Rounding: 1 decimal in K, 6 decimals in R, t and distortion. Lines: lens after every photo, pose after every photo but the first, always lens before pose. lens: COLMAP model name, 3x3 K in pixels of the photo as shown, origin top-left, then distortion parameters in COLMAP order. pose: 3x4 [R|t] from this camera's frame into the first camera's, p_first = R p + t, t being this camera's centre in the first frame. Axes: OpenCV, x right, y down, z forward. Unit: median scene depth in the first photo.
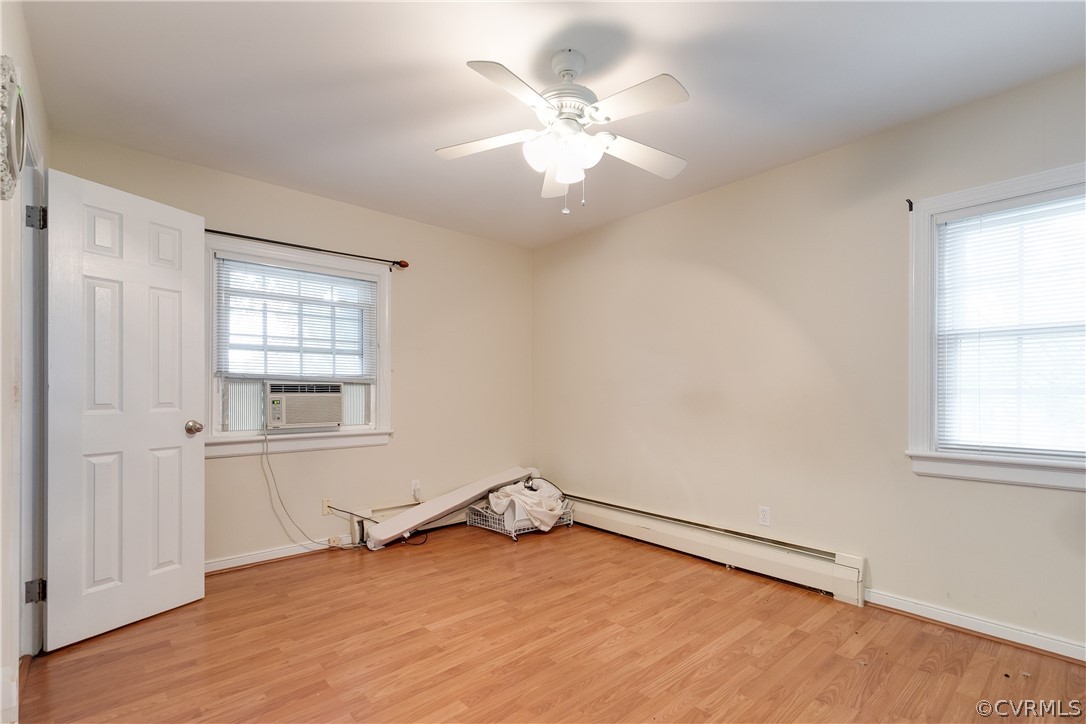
lens RADIAL K [[480.2, 0, 538.8], [0, 480.2, 389.6], [0, 0, 1]] dist [0.000649, 0.000114]
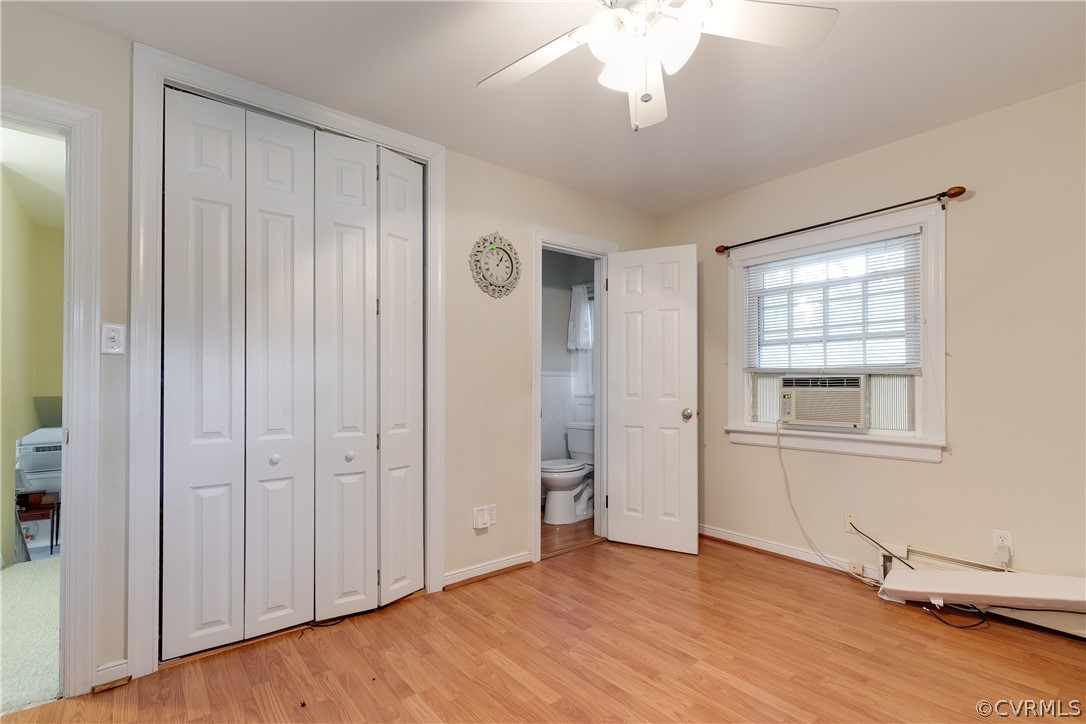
lens RADIAL K [[481.8, 0, 539.8], [0, 481.8, 379.3], [0, 0, 1]] dist [0.012640, -0.000296]
pose [[0.001324, -0.009000, -0.999959, 0.431713], [0.005682, 0.999943, -0.008993, -0.002729], [0.999983, -0.005670, 0.001375, 0.486680]]
